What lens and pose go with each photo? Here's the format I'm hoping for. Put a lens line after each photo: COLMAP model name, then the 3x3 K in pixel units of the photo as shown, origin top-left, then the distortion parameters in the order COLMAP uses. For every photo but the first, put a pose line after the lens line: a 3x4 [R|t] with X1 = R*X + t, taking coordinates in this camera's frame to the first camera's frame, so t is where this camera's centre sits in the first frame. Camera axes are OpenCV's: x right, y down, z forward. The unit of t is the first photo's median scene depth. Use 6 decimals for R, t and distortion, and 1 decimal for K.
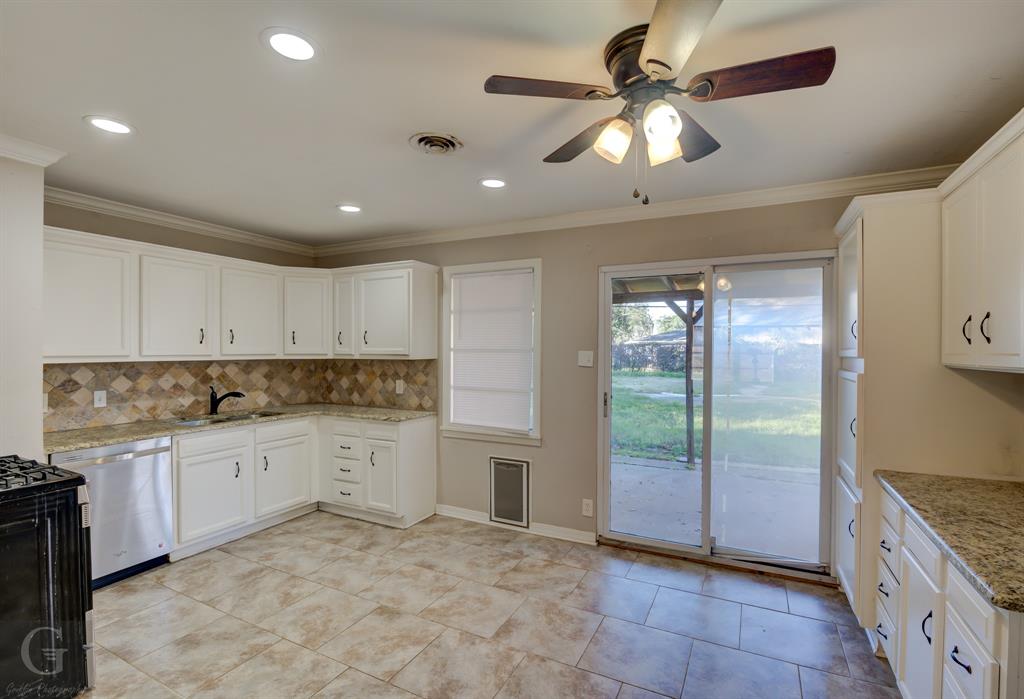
lens RADIAL K [[480.0, 0, 511.8], [0, 480.0, 354.3], [0, 0, 1]] dist [-0.017722, 0.000556]
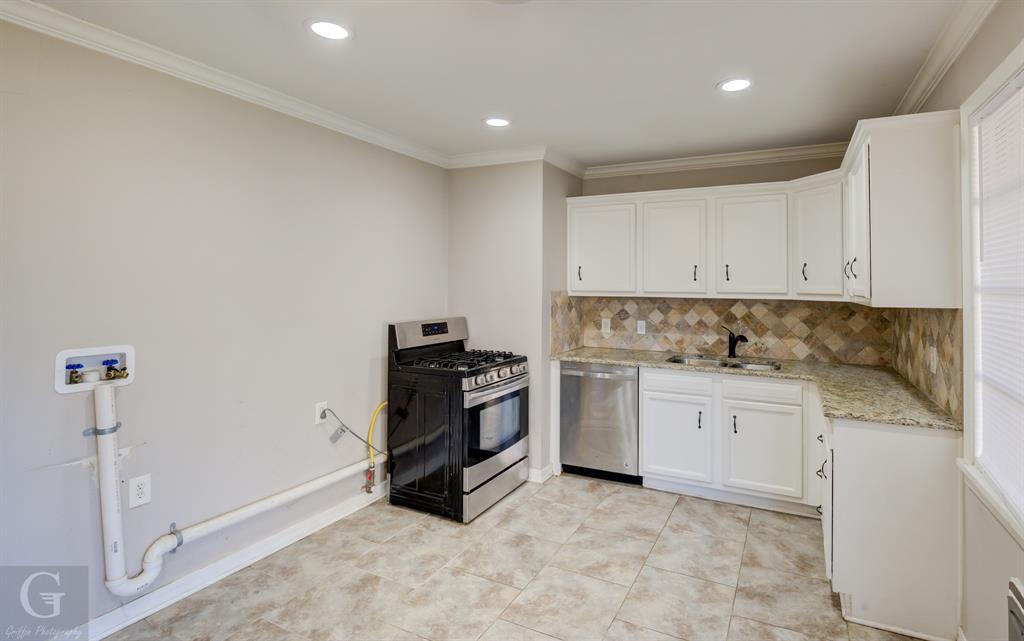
lens RADIAL K [[491.3, 0, 562.0], [0, 491.3, 275.1], [0, 0, 1]] dist [-0.010107, -0.000514]
pose [[0.033580, -0.020091, -0.999234, 0.347558], [-0.017792, 0.999627, -0.020697, -0.008220], [0.999278, 0.018473, 0.033210, 0.702862]]
